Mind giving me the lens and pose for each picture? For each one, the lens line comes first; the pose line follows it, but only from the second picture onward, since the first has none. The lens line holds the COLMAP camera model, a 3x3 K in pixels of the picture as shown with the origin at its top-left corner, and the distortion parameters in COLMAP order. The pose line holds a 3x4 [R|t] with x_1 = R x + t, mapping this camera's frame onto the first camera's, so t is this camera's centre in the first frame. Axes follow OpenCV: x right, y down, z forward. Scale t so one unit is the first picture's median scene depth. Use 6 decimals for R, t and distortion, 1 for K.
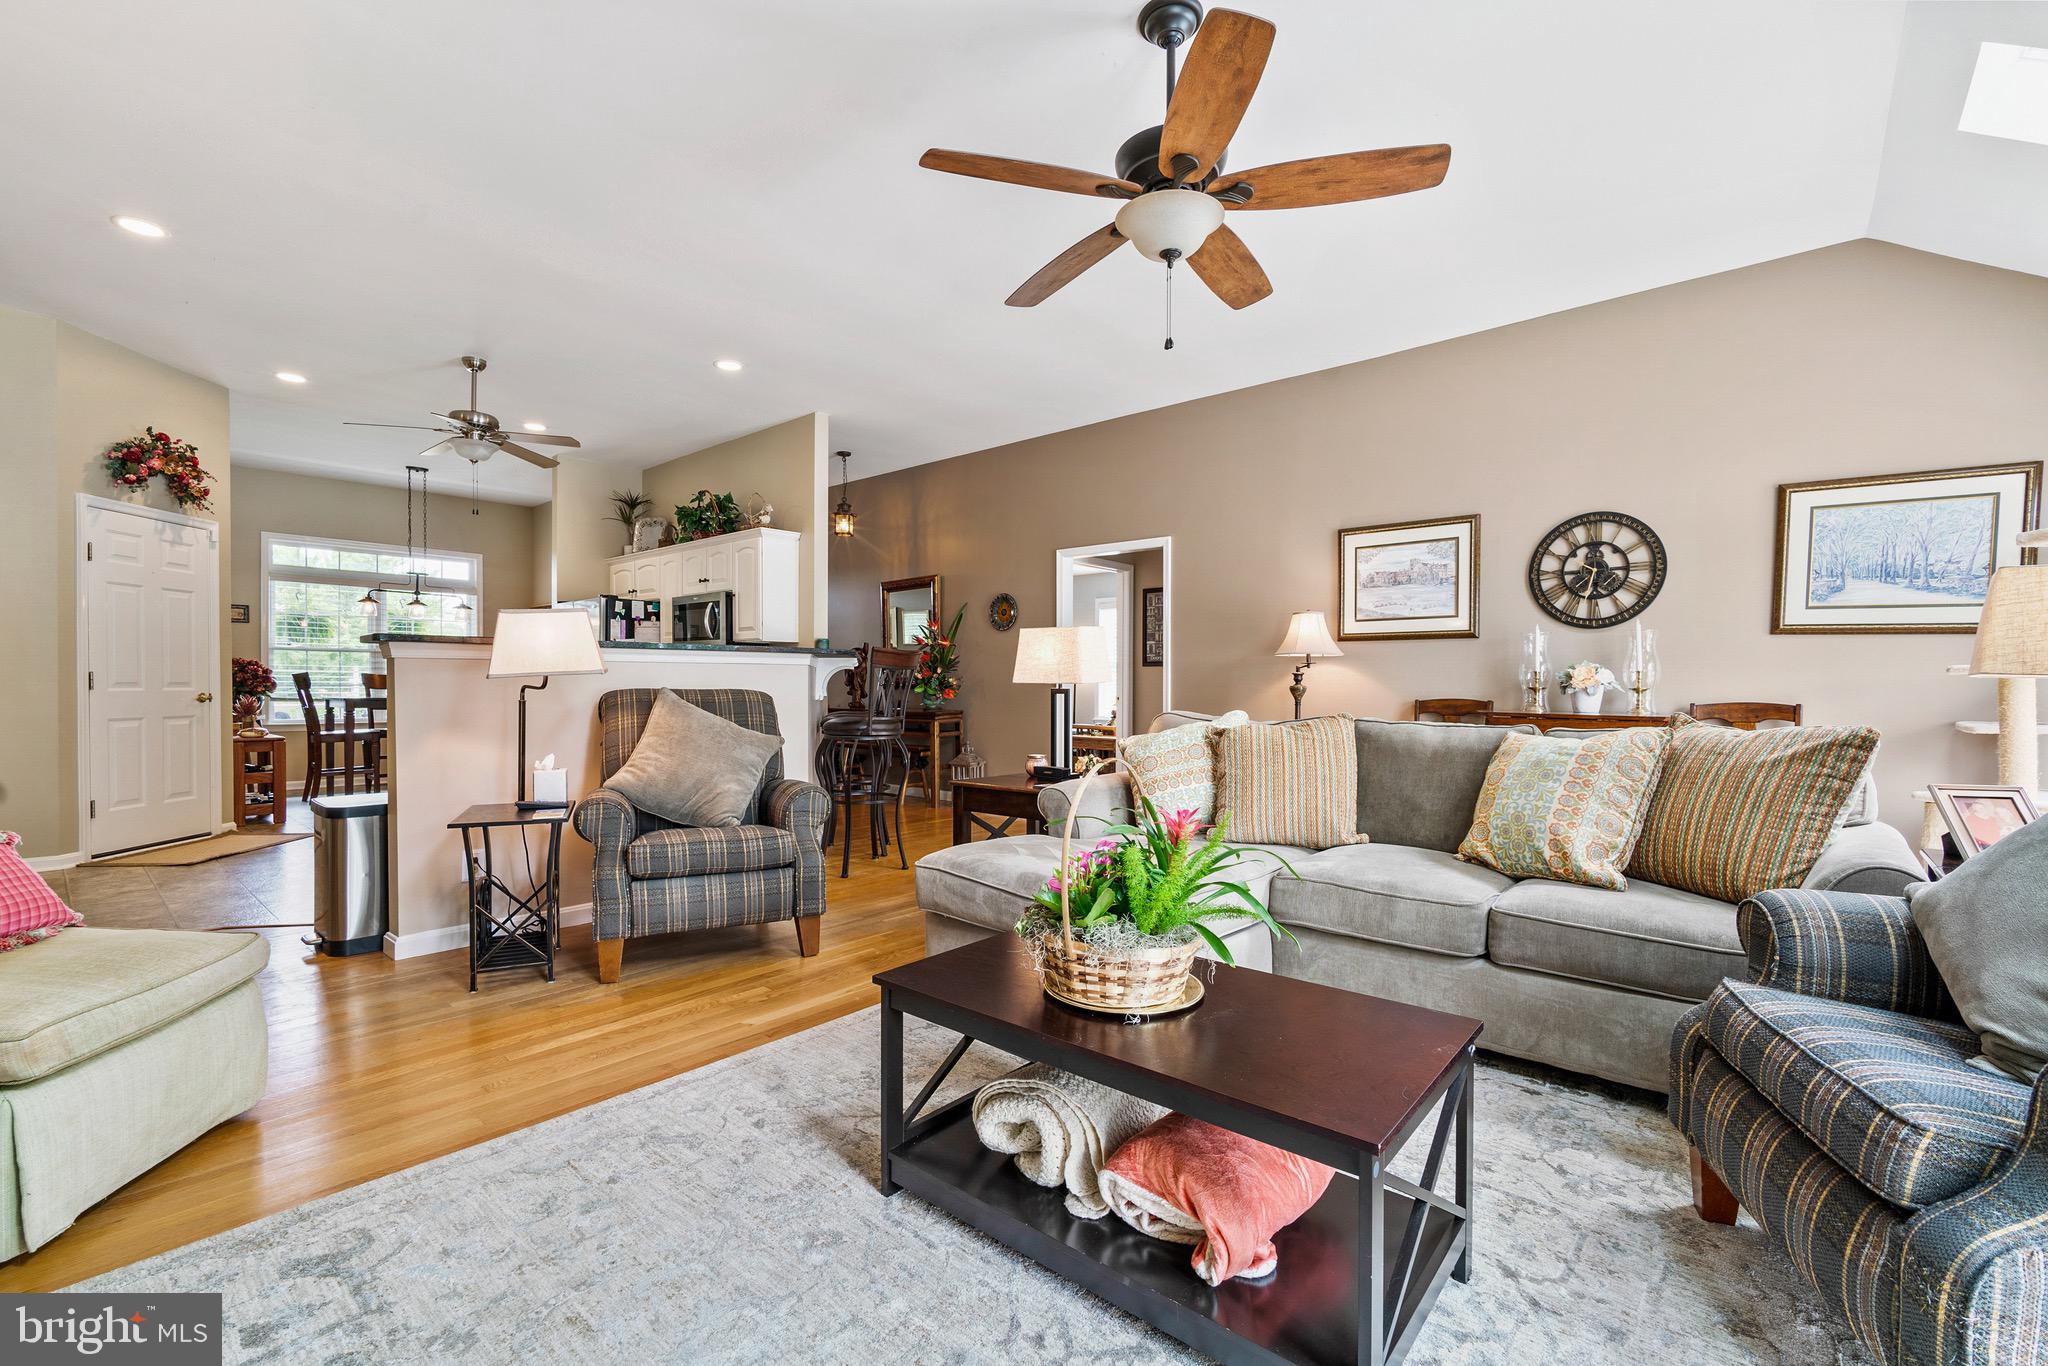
lens RADIAL K [[891.7, 0, 979.2], [0, 891.7, 685.7], [0, 0, 1]] dist [0.000059, 0.000154]
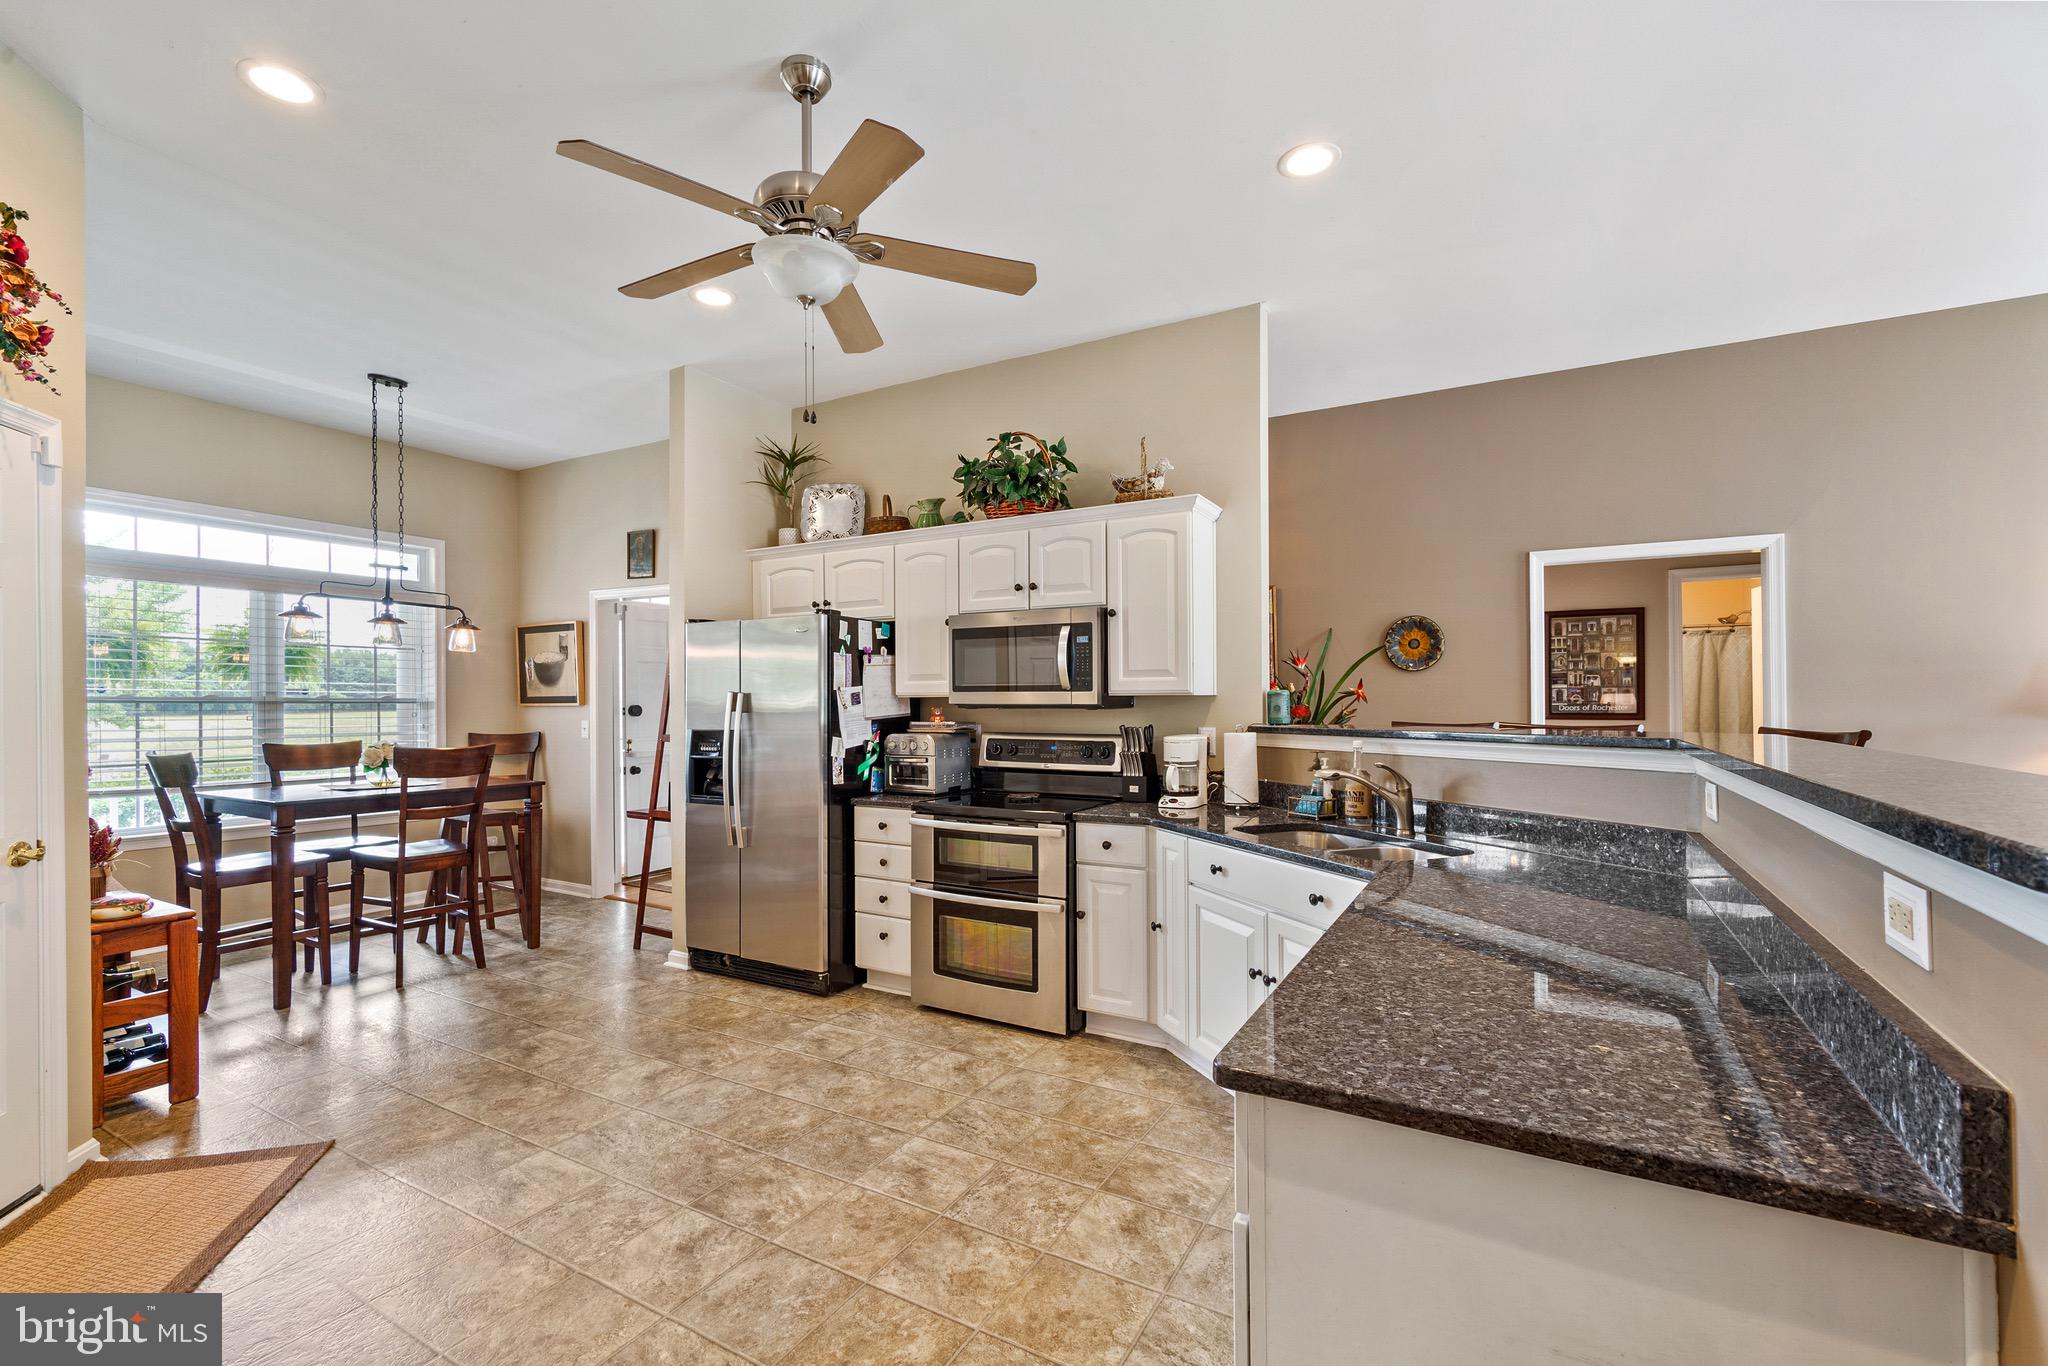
lens RADIAL K [[908.7, 0, 1023.5], [0, 908.7, 698.8], [0, 0, 1]] dist [0.000349, 0.000126]
pose [[0.976201, -0.006945, 0.216757, -0.417054], [0.008681, 0.999937, -0.007059, -0.039452], [-0.216694, 0.008772, 0.976200, 0.404269]]
